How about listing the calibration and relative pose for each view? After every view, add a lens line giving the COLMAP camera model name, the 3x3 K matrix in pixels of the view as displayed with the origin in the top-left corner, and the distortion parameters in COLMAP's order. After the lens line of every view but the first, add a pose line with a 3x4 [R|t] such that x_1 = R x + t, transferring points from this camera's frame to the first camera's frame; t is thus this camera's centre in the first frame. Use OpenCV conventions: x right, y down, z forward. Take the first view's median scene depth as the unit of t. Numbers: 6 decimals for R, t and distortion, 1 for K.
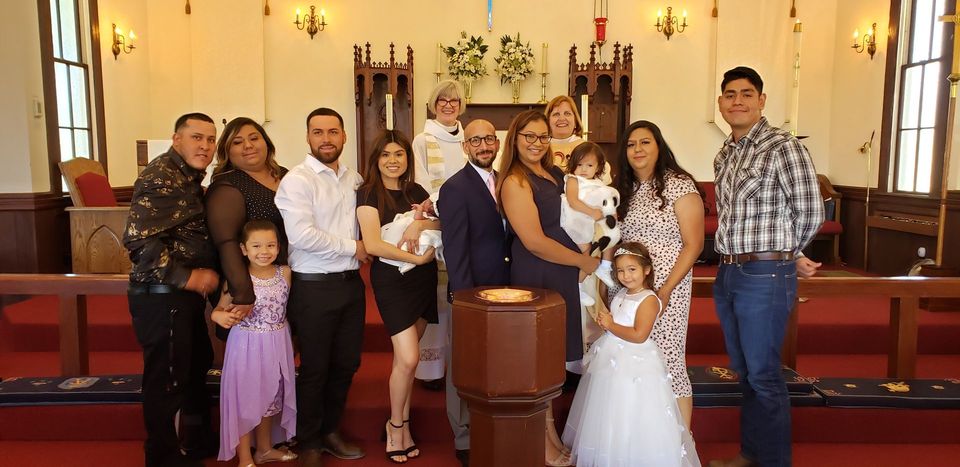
lens RADIAL K [[741.3, 0, 480.6], [0, 741.3, 235.8], [0, 0, 1]] dist [0.000494, 0.000115]
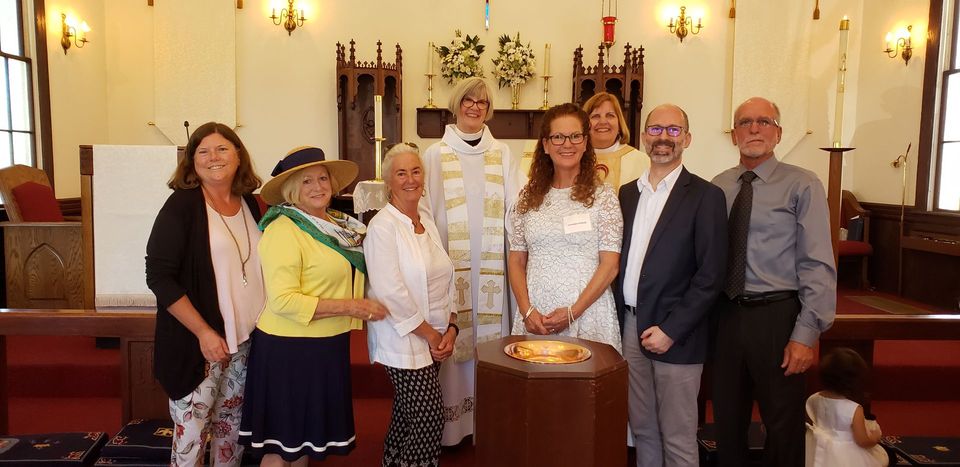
lens RADIAL K [[741.3, 0, 479.8], [0, 741.3, 230.6], [0, 0, 1]] dist [0.000494, 0.000115]
pose [[0.999499, 0.006067, 0.031064, -0.024061], [-0.005430, 0.999774, -0.020550, -0.011758], [-0.031181, 0.020371, 0.999306, 0.102083]]
